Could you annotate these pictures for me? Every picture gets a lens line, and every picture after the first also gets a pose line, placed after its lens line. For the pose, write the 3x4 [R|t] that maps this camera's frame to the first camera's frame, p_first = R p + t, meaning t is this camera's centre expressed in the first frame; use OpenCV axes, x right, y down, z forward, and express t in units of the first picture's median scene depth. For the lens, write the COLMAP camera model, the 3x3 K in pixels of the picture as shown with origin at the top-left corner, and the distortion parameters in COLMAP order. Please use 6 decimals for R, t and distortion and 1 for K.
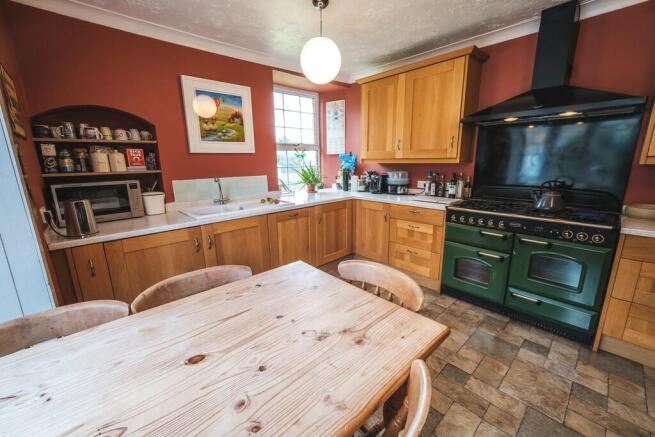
lens RADIAL K [[264.1, 0, 327.5], [0, 264.1, 218.5], [0, 0, 1]] dist [-0.001265, -0.000238]
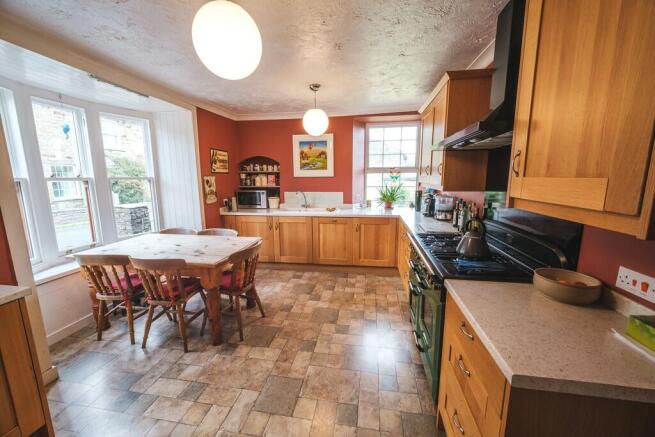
lens RADIAL K [[260.4, 0, 327.5], [0, 260.4, 218.5], [0, 0, 1]] dist [0.000043, -0.000108]
pose [[0.607400, 0.140242, -0.781919, 0.912586], [-0.175987, 0.983591, 0.039705, -0.074364], [0.774657, 0.113490, 0.622114, 0.107111]]
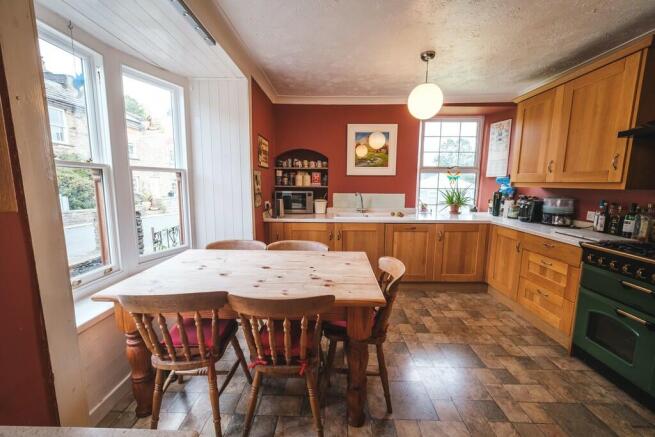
lens RADIAL K [[264.1, 0, 327.5], [0, 264.1, 218.5], [0, 0, 1]] dist [-0.001265, -0.000238]
pose [[0.718122, 0.115281, -0.686302, 0.384915], [-0.169970, 0.985372, -0.012333, 0.020462], [0.674841, 0.125507, 0.727212, -0.088613]]
